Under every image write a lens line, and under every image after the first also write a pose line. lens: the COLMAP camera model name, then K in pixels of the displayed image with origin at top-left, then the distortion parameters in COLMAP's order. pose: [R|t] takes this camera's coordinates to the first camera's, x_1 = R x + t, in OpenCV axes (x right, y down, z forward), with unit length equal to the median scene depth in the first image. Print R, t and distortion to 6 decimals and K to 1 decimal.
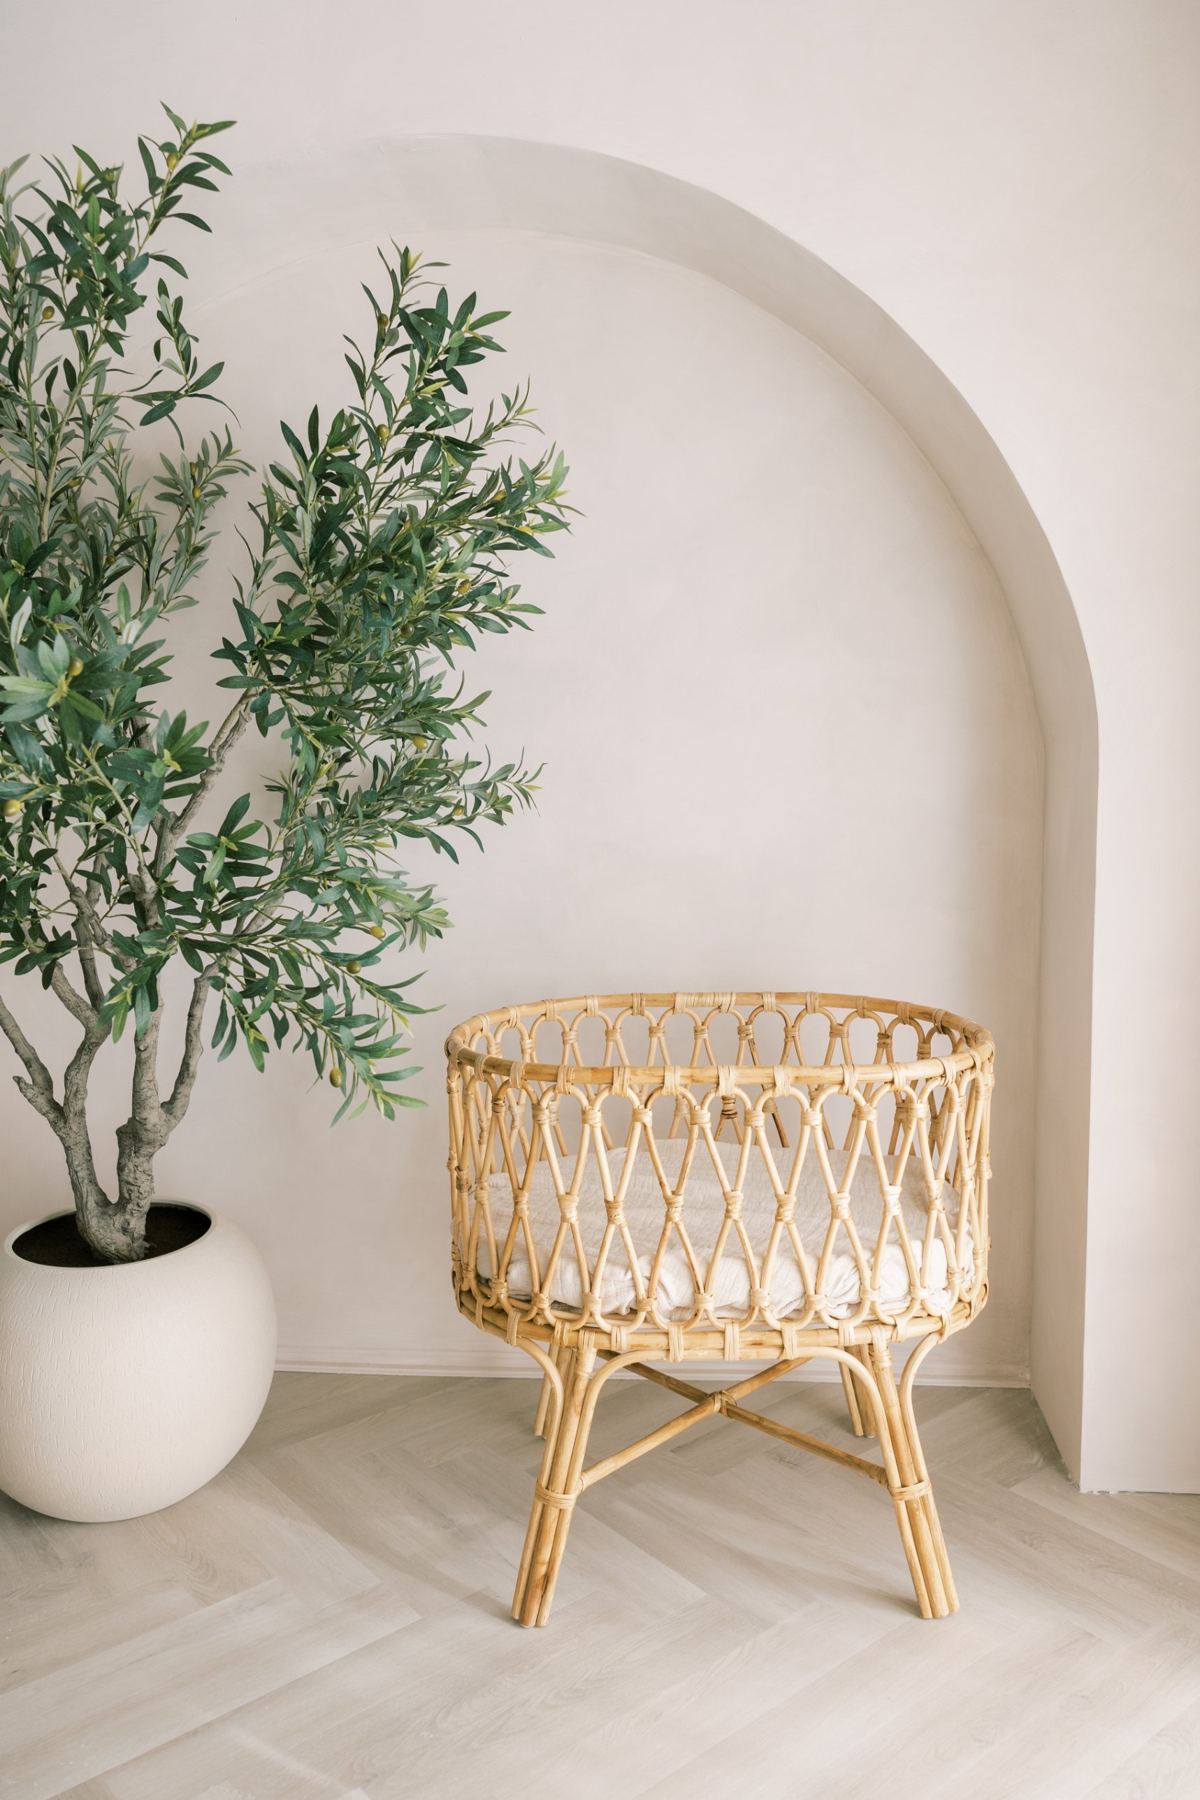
lens RADIAL K [[1449.9, 0, 611.4], [0, 1449.9, 894.0], [0, 0, 1]] dist [-0.017072, 0.003403]
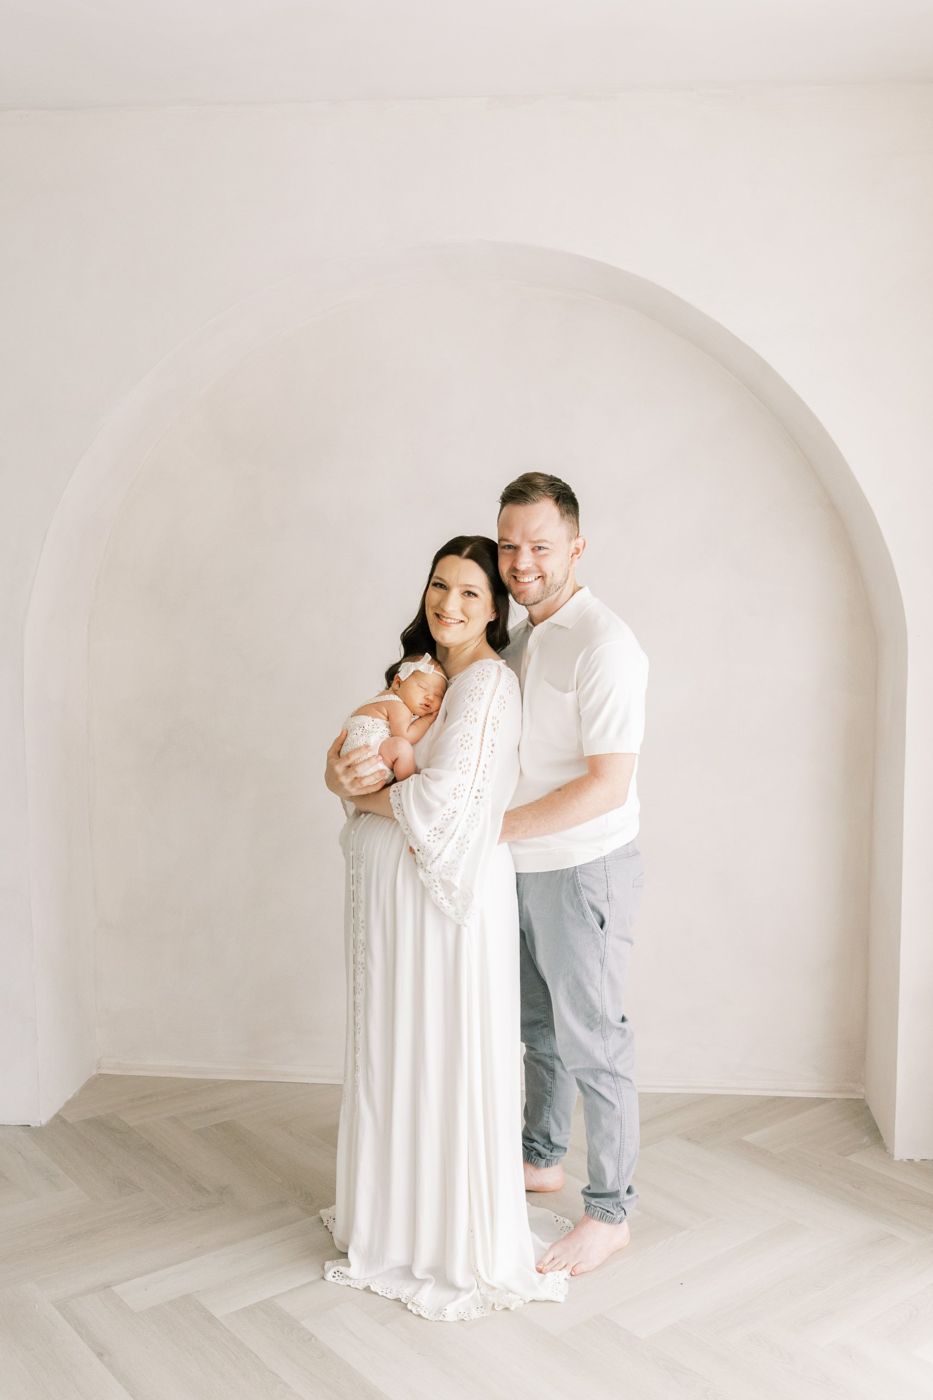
lens RADIAL K [[1409.1, 0, 483.7], [0, 1409.1, 724.8], [0, 0, 1]] dist [-0.008176, 0.000000]
pose [[0.999856, 0.006174, -0.015787, -0.074343], [-0.006202, 0.999979, -0.001704, -0.020959], [0.015776, 0.001802, 0.999874, -0.452732]]
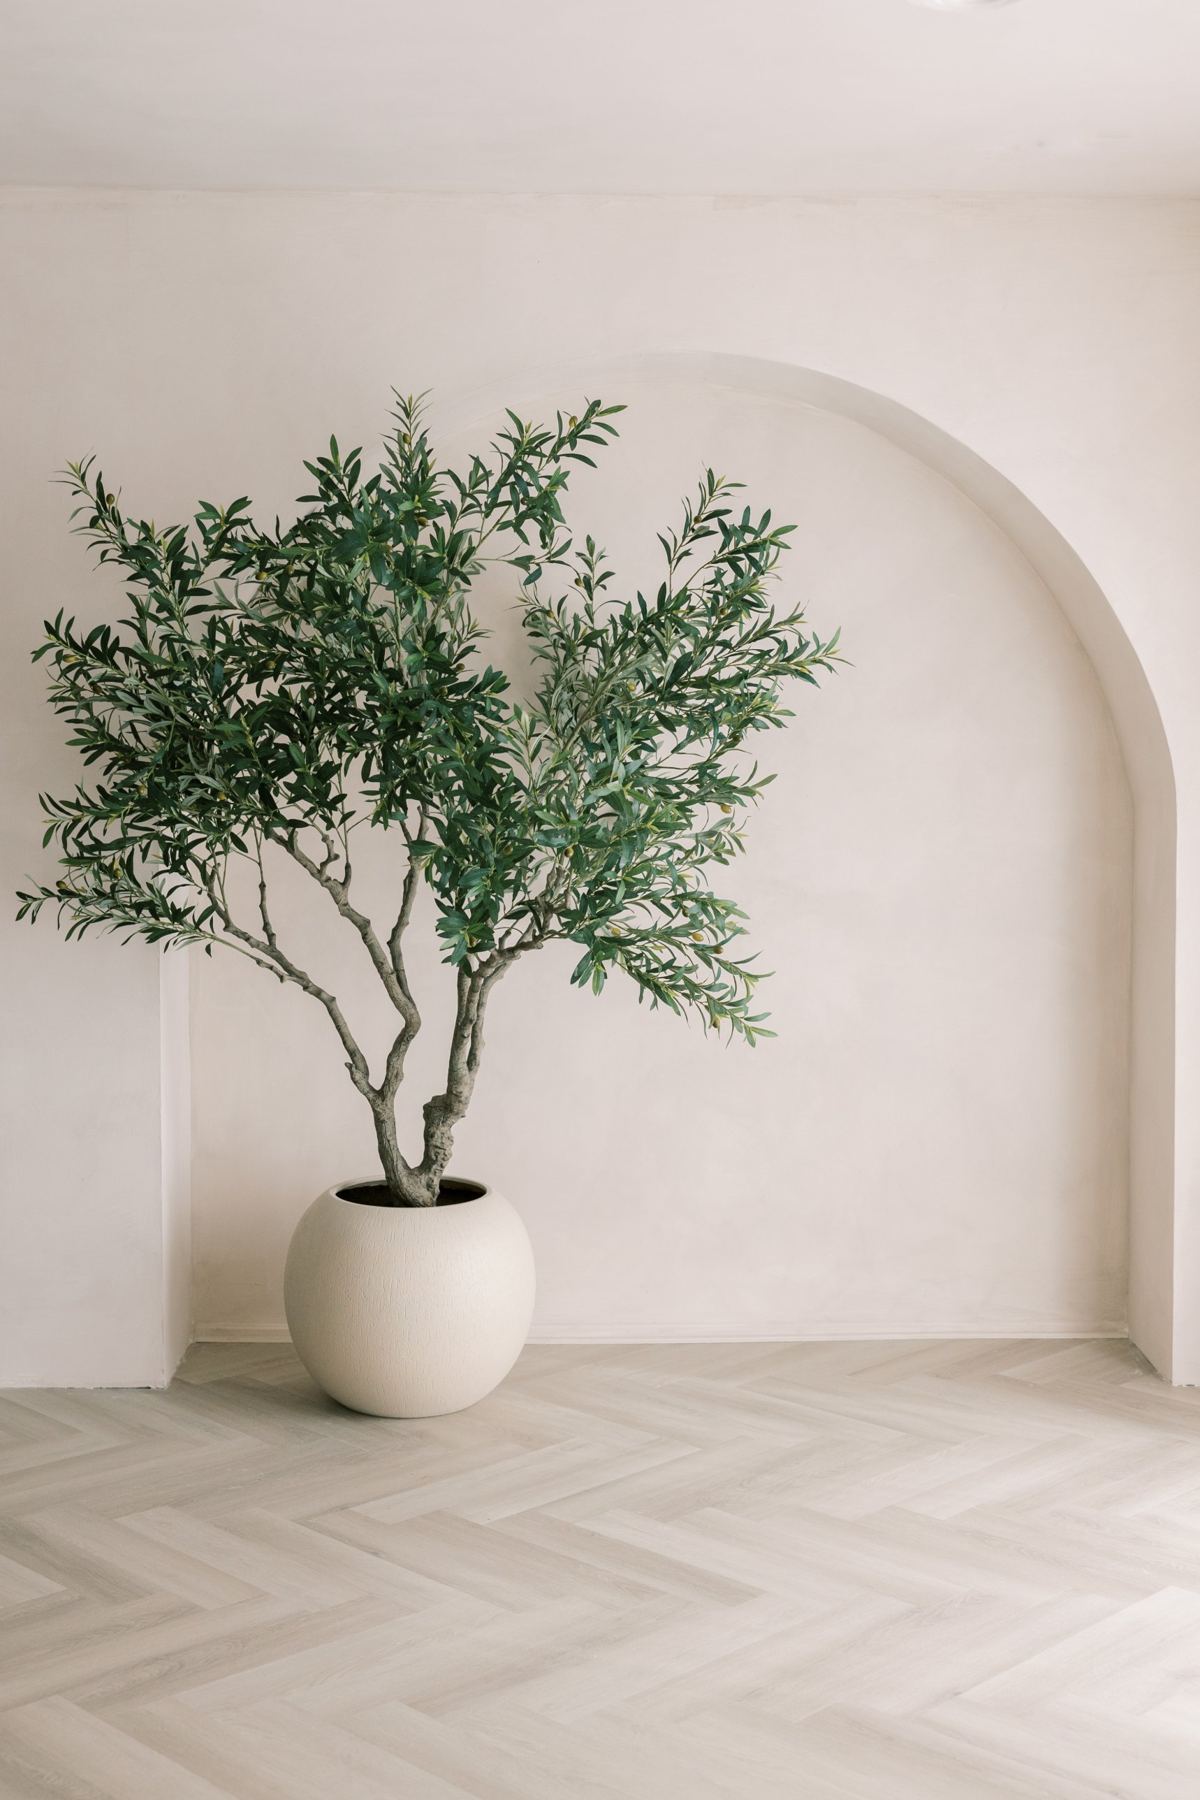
lens RADIAL K [[2556.3, 0, 577.5], [0, 2556.3, 842.0], [0, 0, 1]] dist [0.008292, 0.000000]
pose [[0.995257, 0.003579, 0.097215, -0.448630], [0.002779, 0.997869, -0.065188, 0.083337], [-0.097241, 0.065149, 0.993126, -1.308176]]
